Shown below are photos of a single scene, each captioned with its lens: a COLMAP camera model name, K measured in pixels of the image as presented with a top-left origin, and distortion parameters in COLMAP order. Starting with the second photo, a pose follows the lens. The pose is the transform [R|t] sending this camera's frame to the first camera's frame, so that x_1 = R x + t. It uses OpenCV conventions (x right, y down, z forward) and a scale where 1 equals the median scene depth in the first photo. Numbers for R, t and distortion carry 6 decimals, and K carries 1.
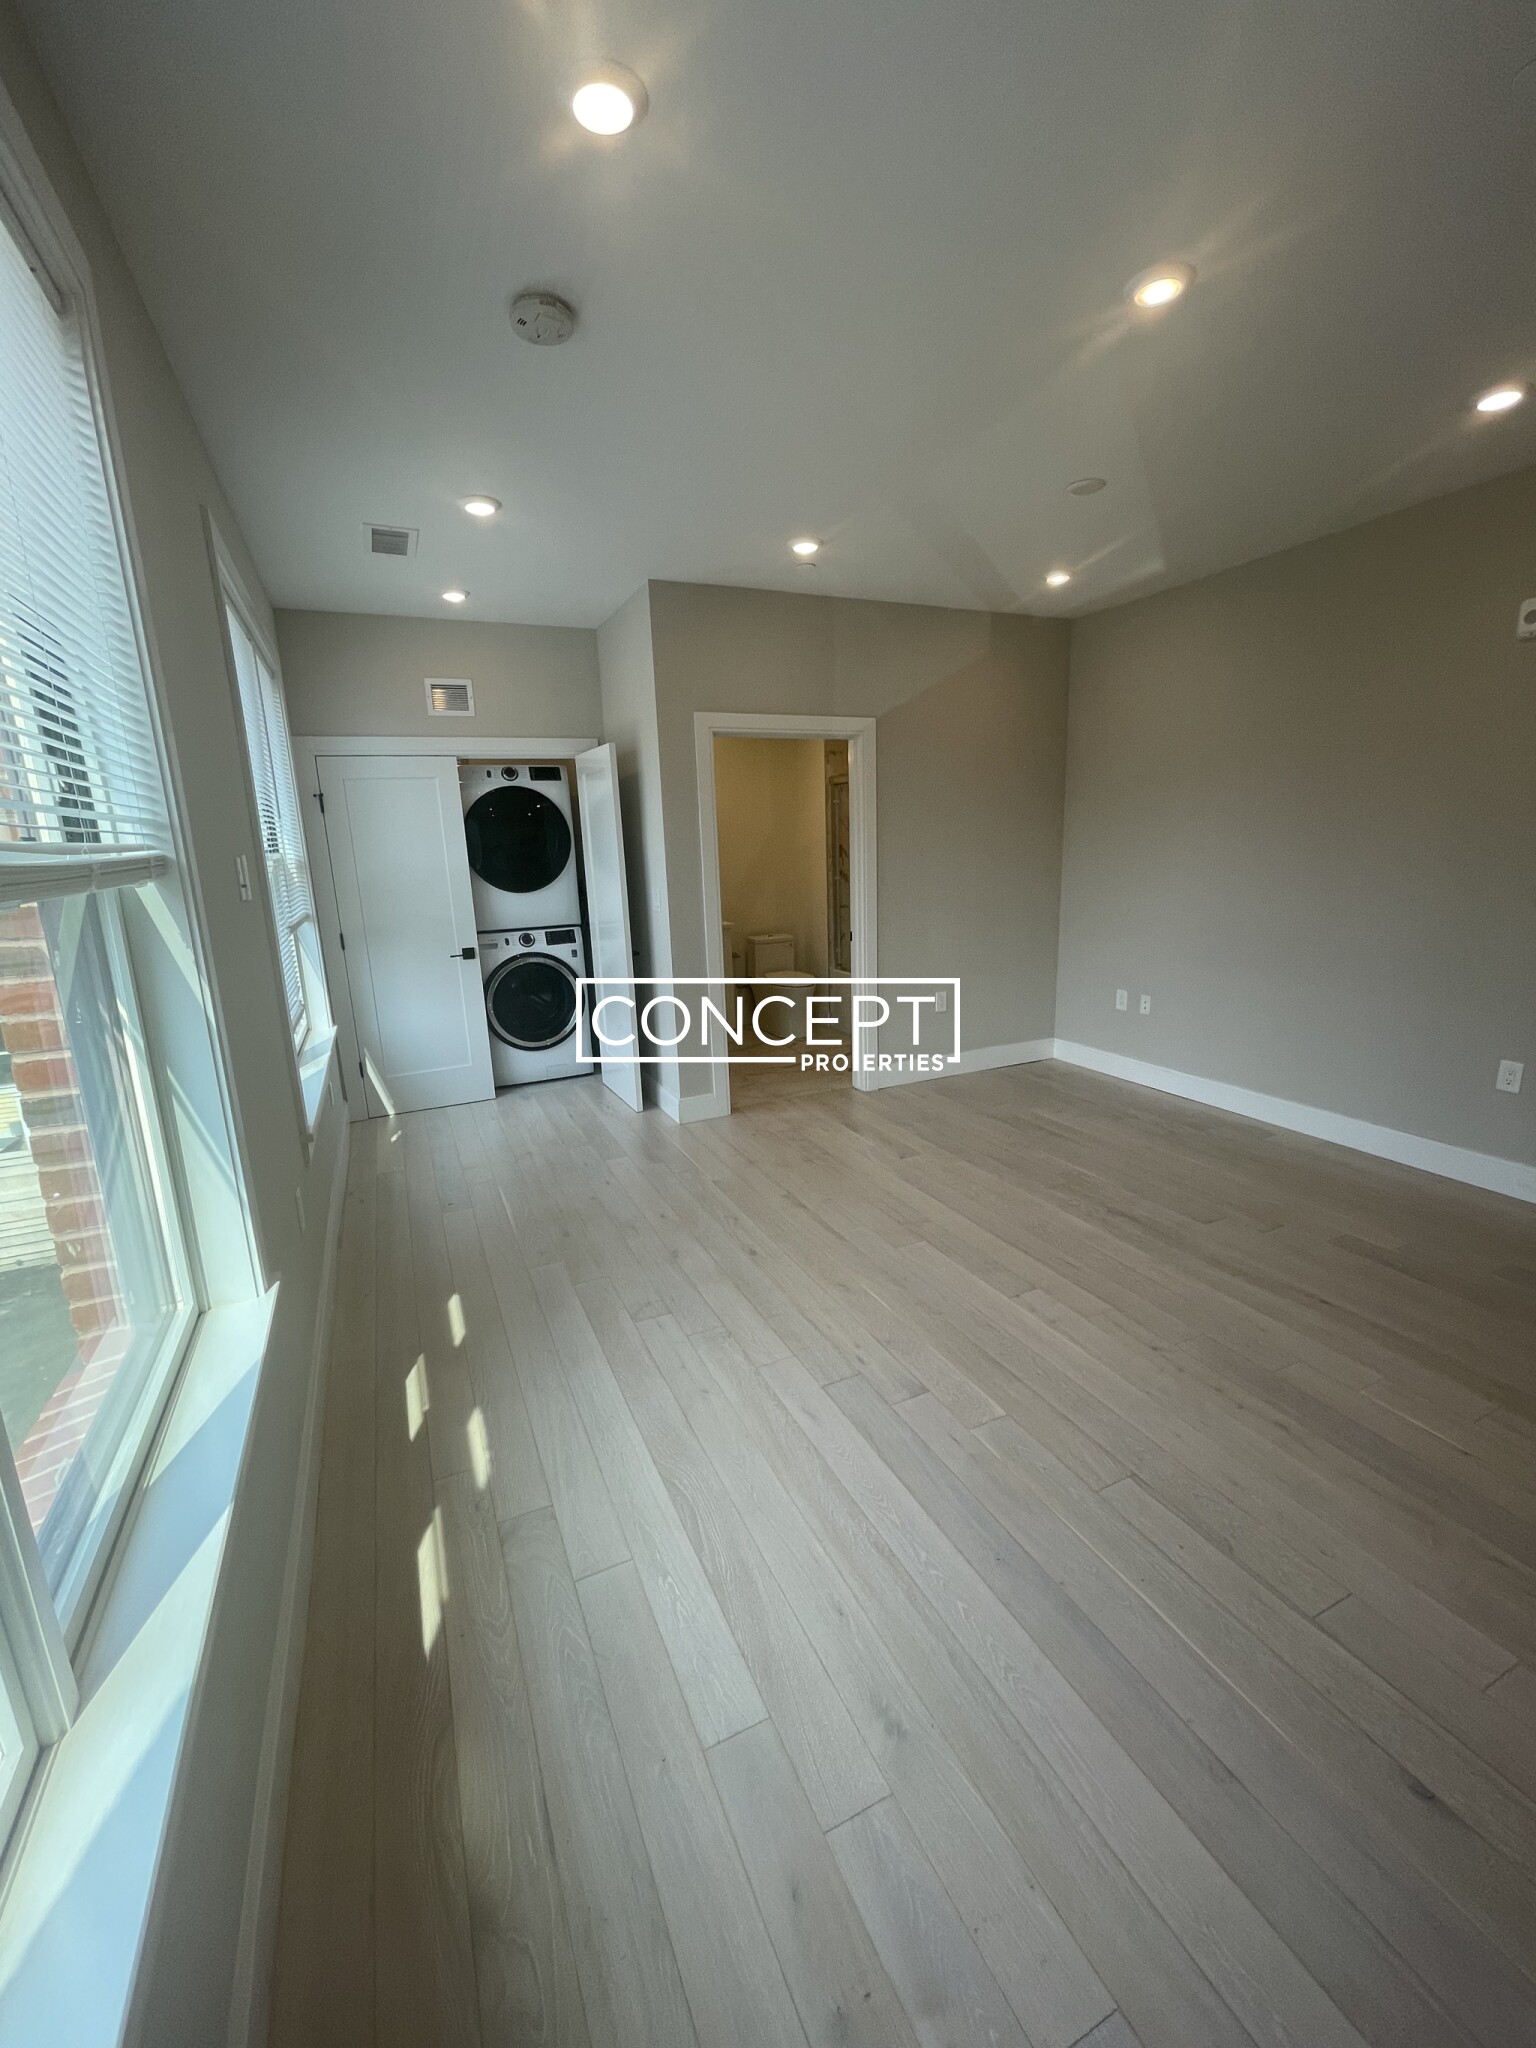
lens RADIAL K [[831.2, 0, 768.0], [0, 831.2, 1024.0], [0, 0, 1]] dist [-0.003204, 0.000180]
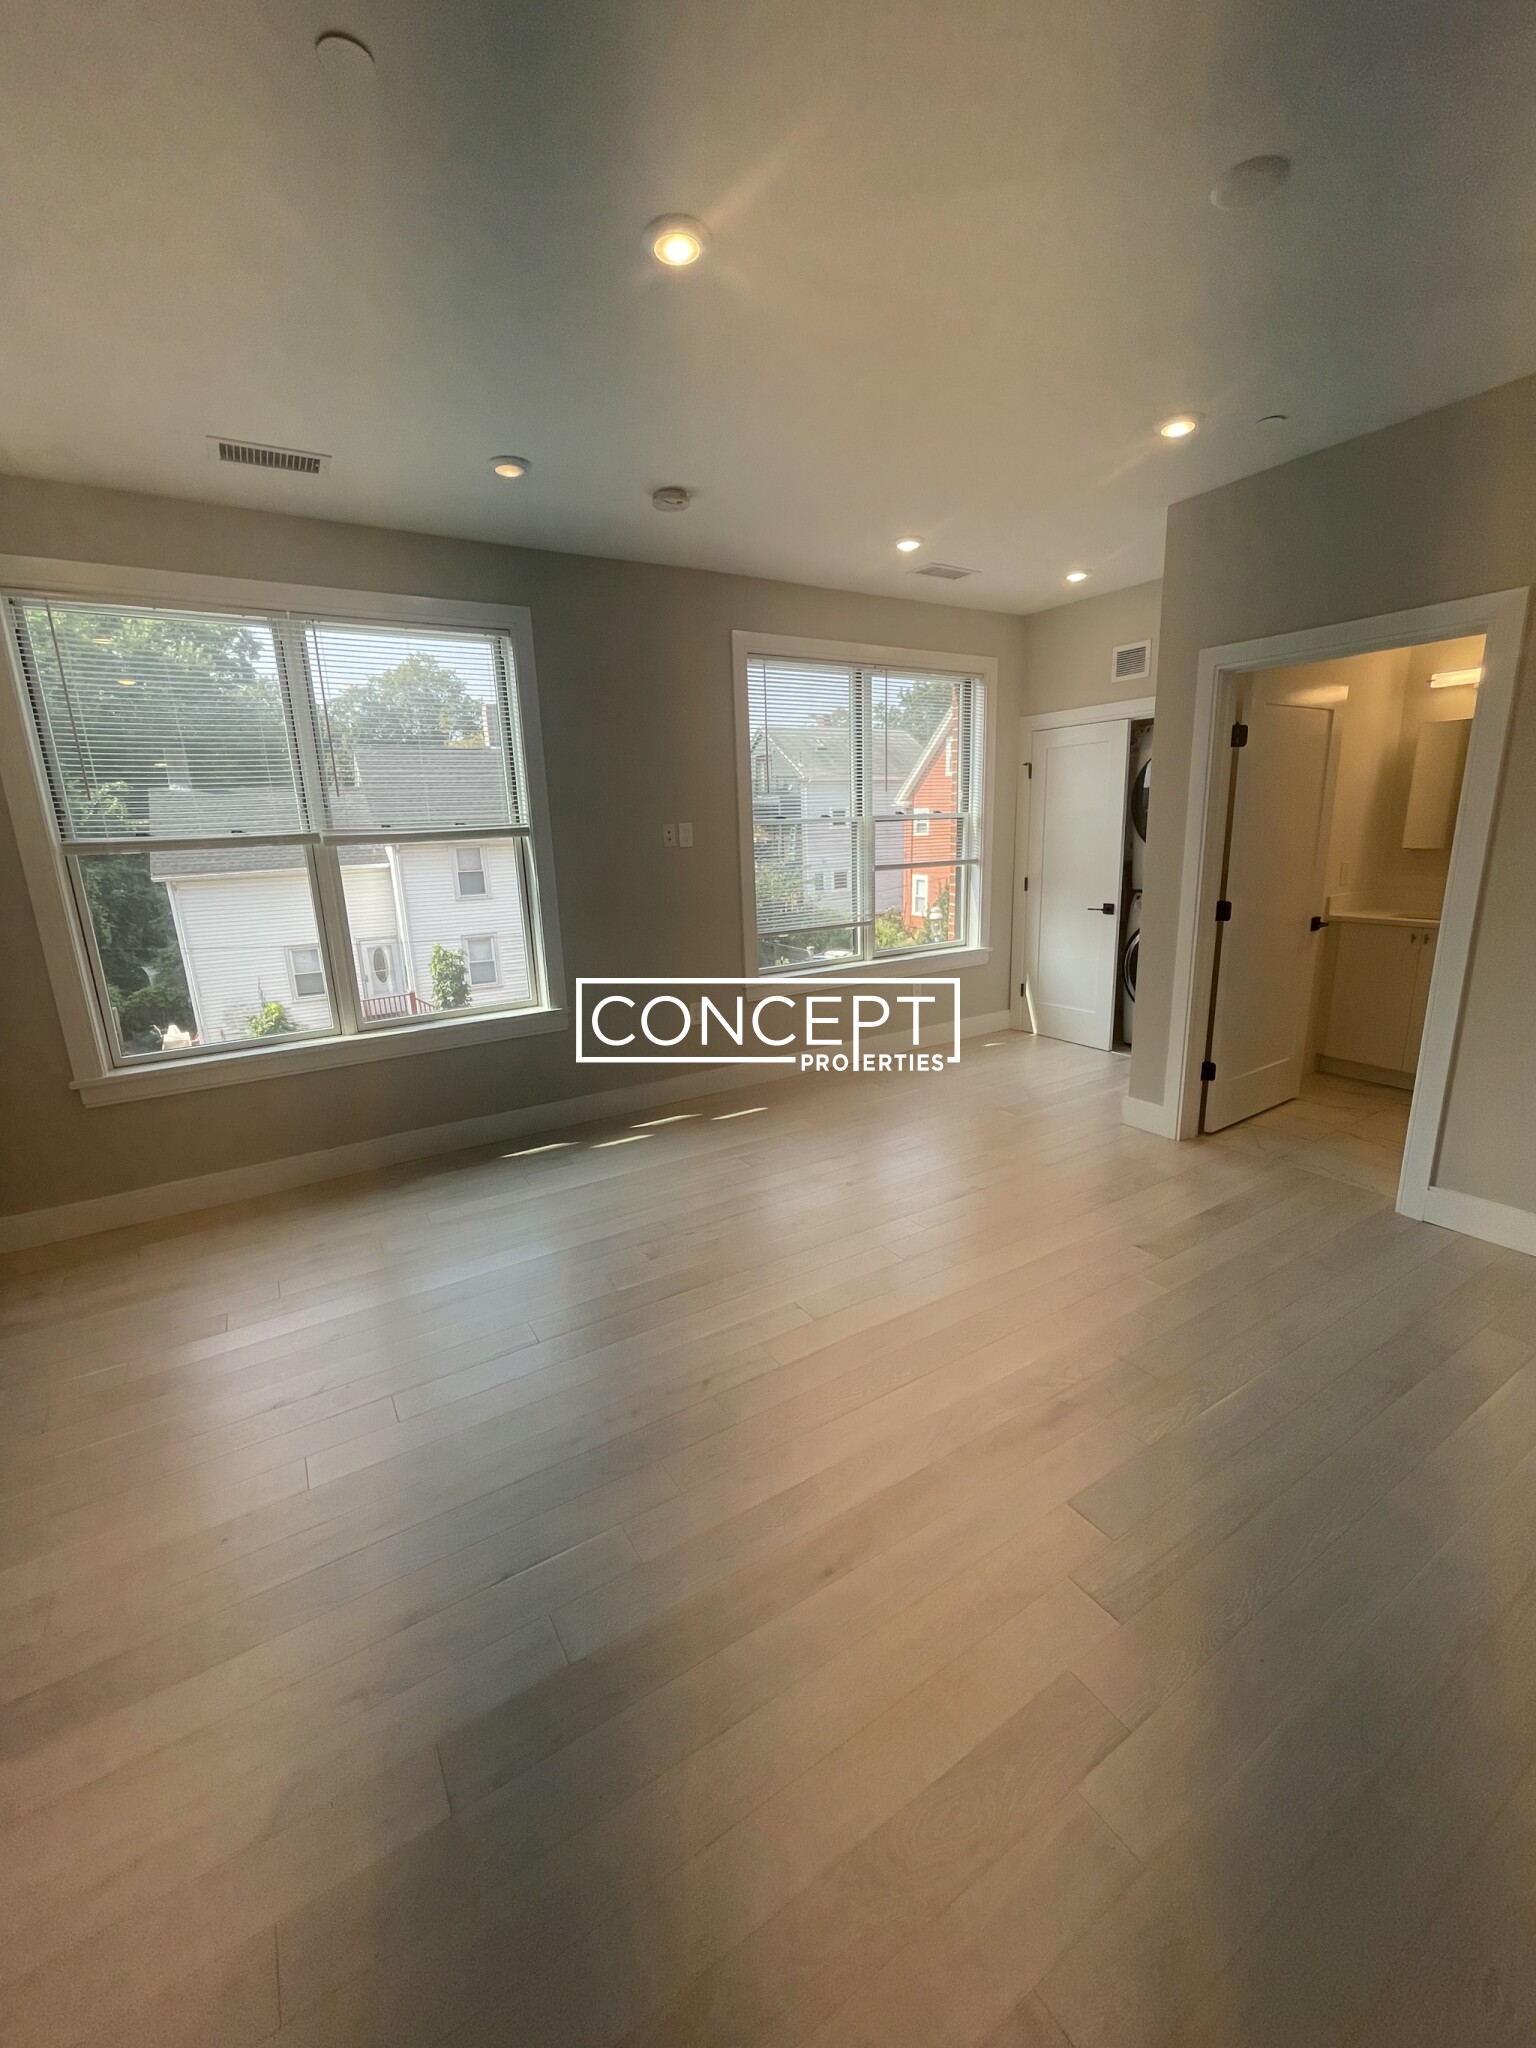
lens RADIAL K [[831.2, 0, 768.0], [0, 831.2, 1024.0], [0, 0, 1]] dist [-0.003204, 0.000180]
pose [[0.126717, 0.265866, -0.955645, 0.628431], [-0.187323, 0.952491, 0.240149, -0.117009], [0.974091, 0.148583, 0.170499, 0.417160]]
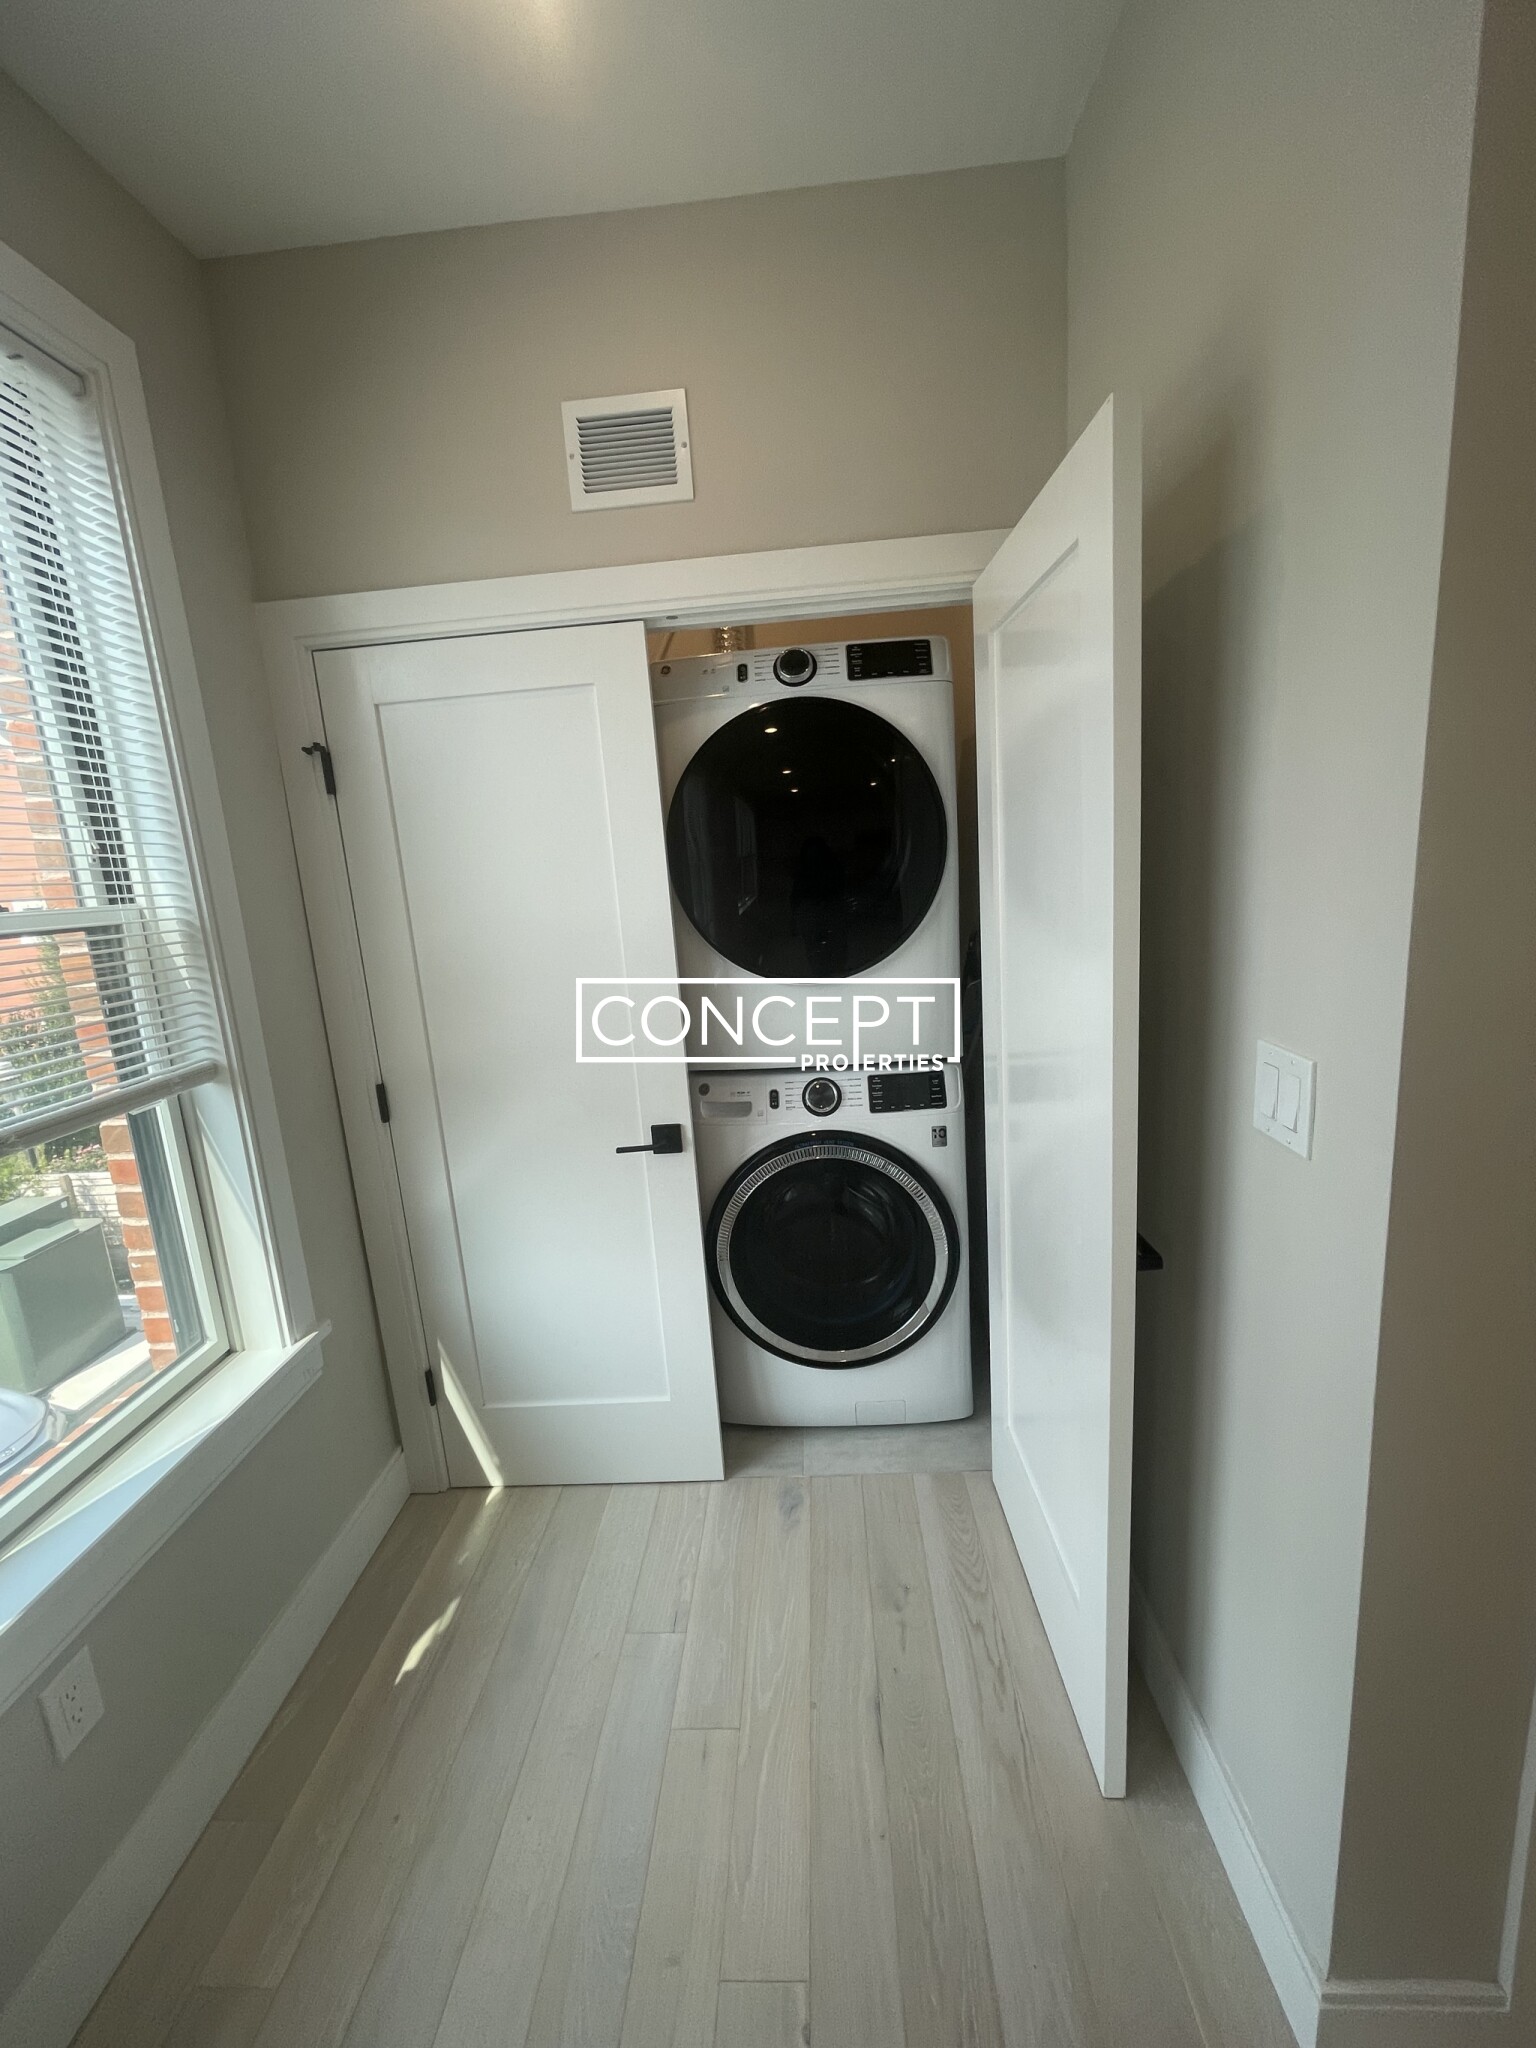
lens RADIAL K [[831.2, 0, 768.0], [0, 831.2, 1024.0], [0, 0, 1]] dist [-0.003204, 0.000180]
pose [[0.886666, 0.062005, -0.458234, -0.141090], [-0.062818, 0.997934, 0.013484, -0.146087], [0.458123, 0.016830, 0.888730, 0.667972]]
